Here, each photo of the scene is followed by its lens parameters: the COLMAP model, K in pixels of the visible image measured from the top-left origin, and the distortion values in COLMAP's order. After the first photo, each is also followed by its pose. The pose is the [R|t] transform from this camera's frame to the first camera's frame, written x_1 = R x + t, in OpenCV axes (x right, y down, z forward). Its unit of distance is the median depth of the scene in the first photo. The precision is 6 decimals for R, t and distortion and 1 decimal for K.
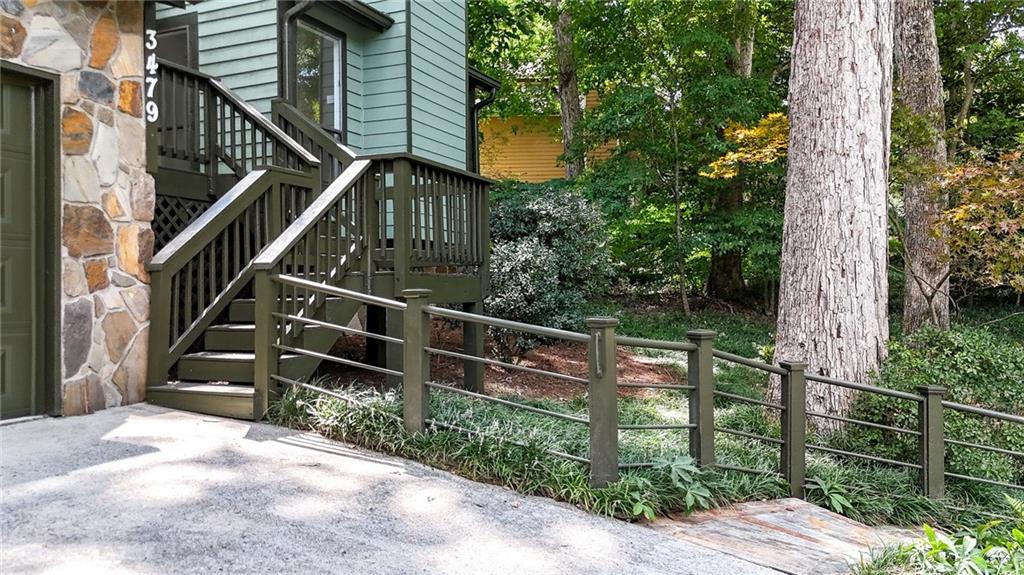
lens RADIAL K [[781.9, 0, 507.1], [0, 781.9, 286.7], [0, 0, 1]] dist [0.042960, -0.007452]
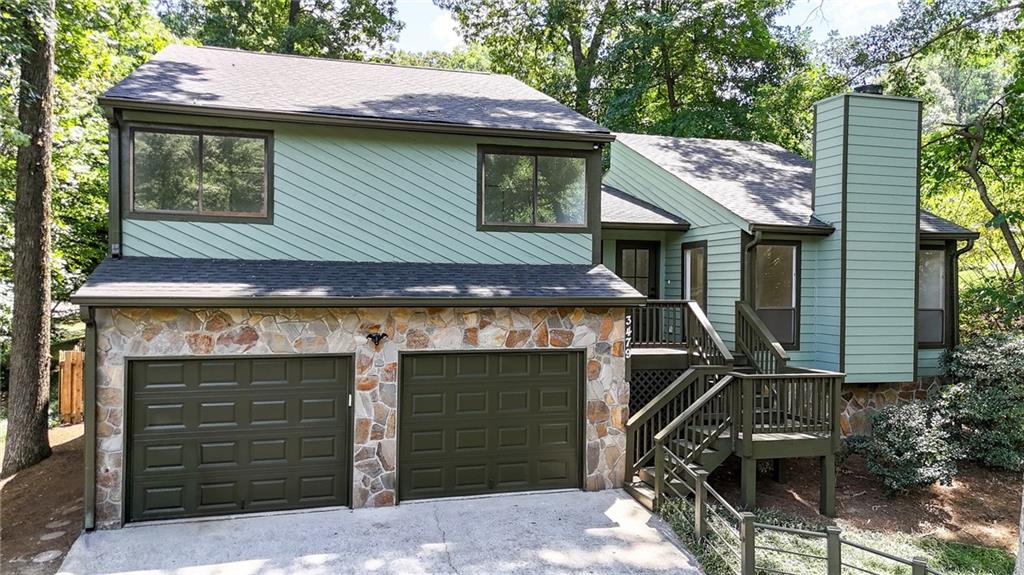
lens RADIAL K [[758.7, 0, 512.0], [0, 758.7, 287.5], [0, 0, 1]] dist [0.095715, -0.123218]
pose [[0.659021, 0.008513, -0.752077, 0.928882], [-0.008679, 0.999955, 0.003714, -0.416450], [0.752075, 0.004080, 0.659065, -0.630362]]
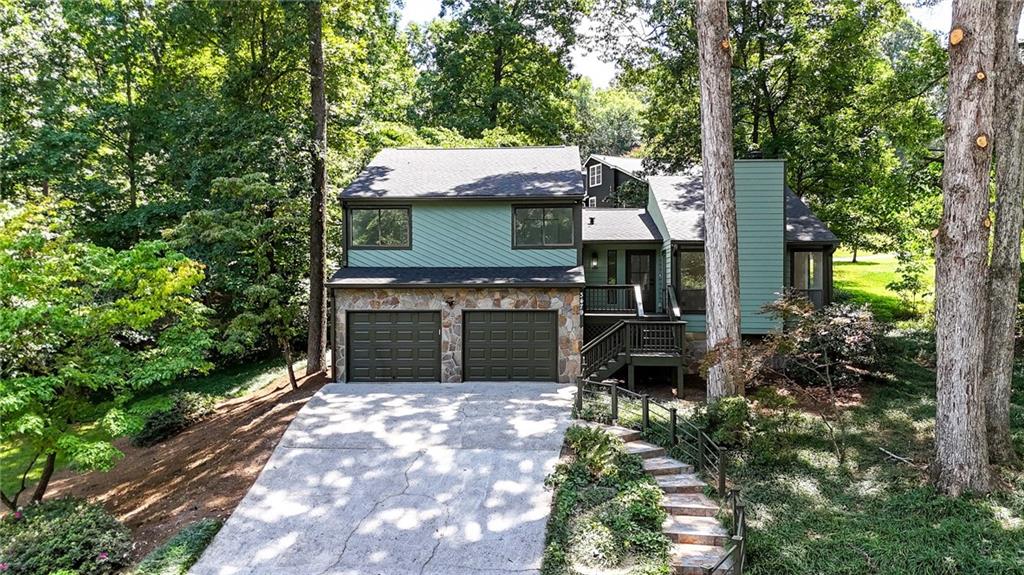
lens RADIAL K [[758.7, 0, 512.0], [0, 758.7, 287.5], [0, 0, 1]] dist [0.095715, -0.123218]
pose [[0.372781, 0.002012, -0.927917, 3.155278], [0.003222, 0.999989, 0.003463, -0.374840], [0.927914, -0.004280, 0.372771, -0.828633]]
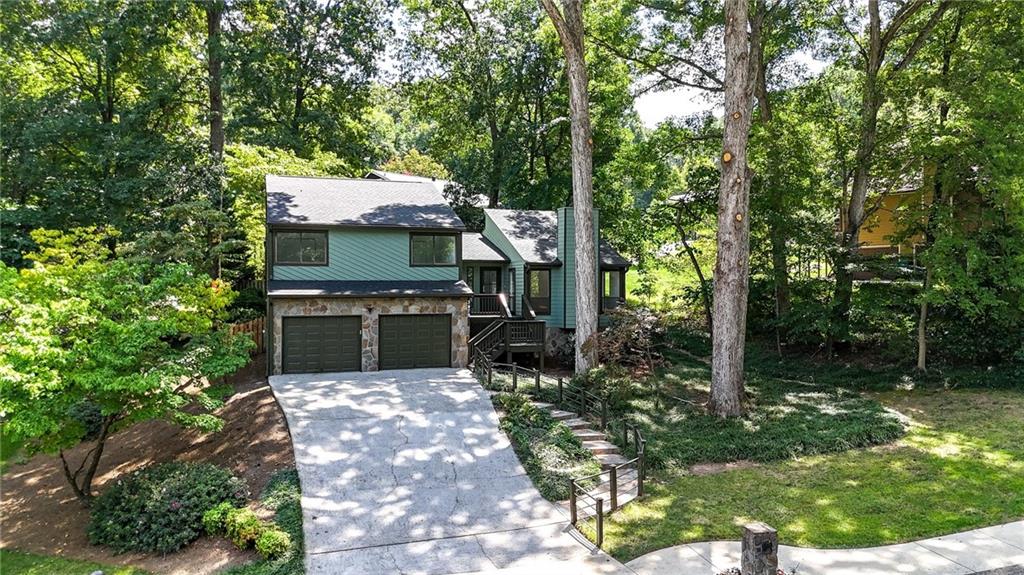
lens RADIAL K [[751.5, 0, 515.5], [0, 751.5, 287.5], [0, 0, 1]] dist [0.093592, -0.119734]
pose [[0.690704, 0.003083, -0.723131, 3.684384], [0.001301, 0.999984, 0.005506, -0.455312], [0.723137, -0.004744, 0.690689, -2.468814]]
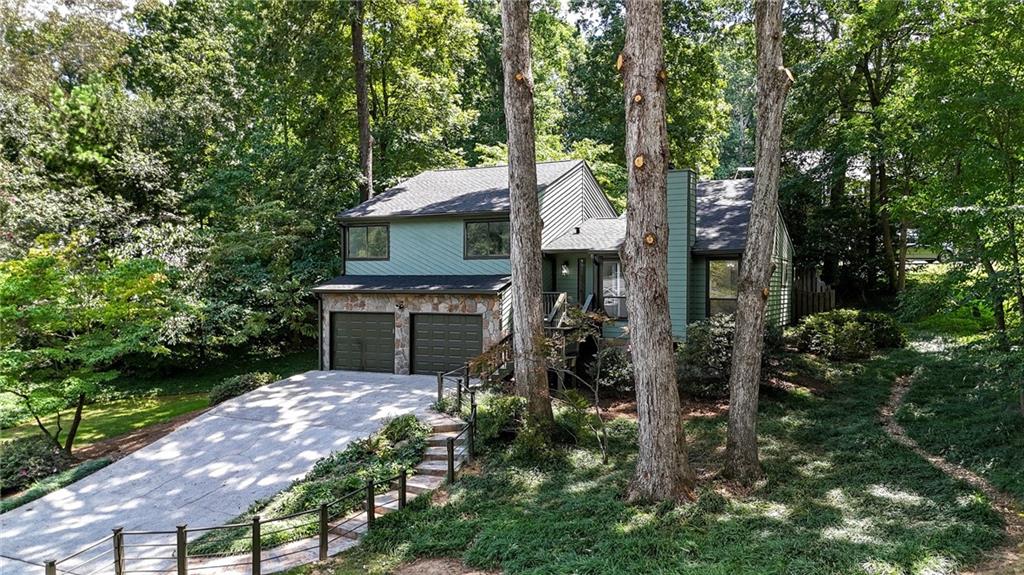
lens RADIAL K [[751.5, 0, 515.5], [0, 751.5, 287.5], [0, 0, 1]] dist [0.093592, -0.119734]
pose [[-0.010565, 0.004548, -0.999934, 3.966969], [-0.002057, 0.999987, 0.004570, -0.420529], [0.999942, 0.002105, -0.010556, 1.155329]]
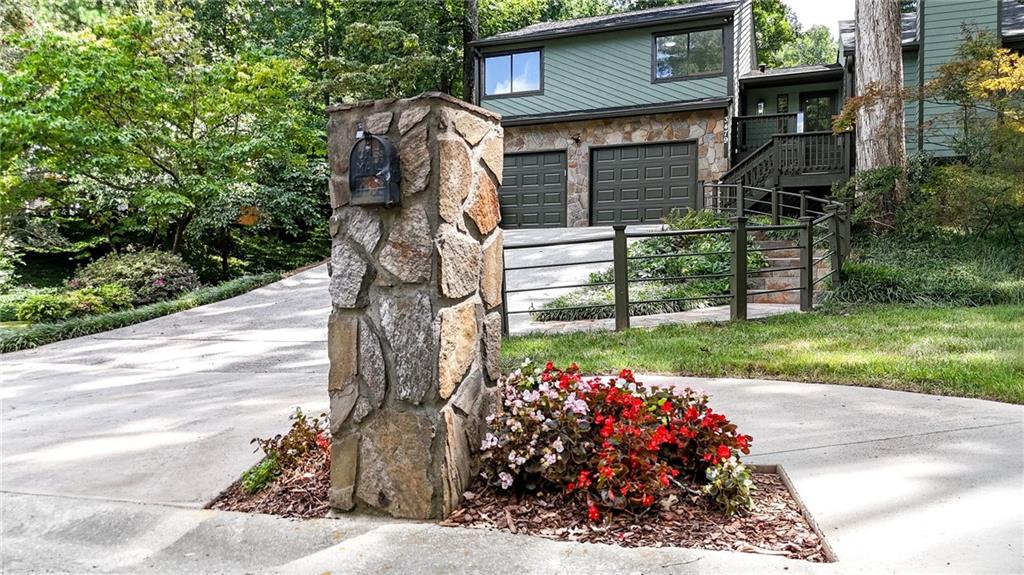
lens RADIAL K [[758.7, 0, 512.0], [0, 758.7, 287.5], [0, 0, 1]] dist [0.095715, -0.123218]
pose [[0.072323, 0.000226, -0.997381, 2.950418], [-0.002483, 0.999997, 0.000046, 0.447065], [0.997378, 0.002473, 0.072323, -0.200117]]
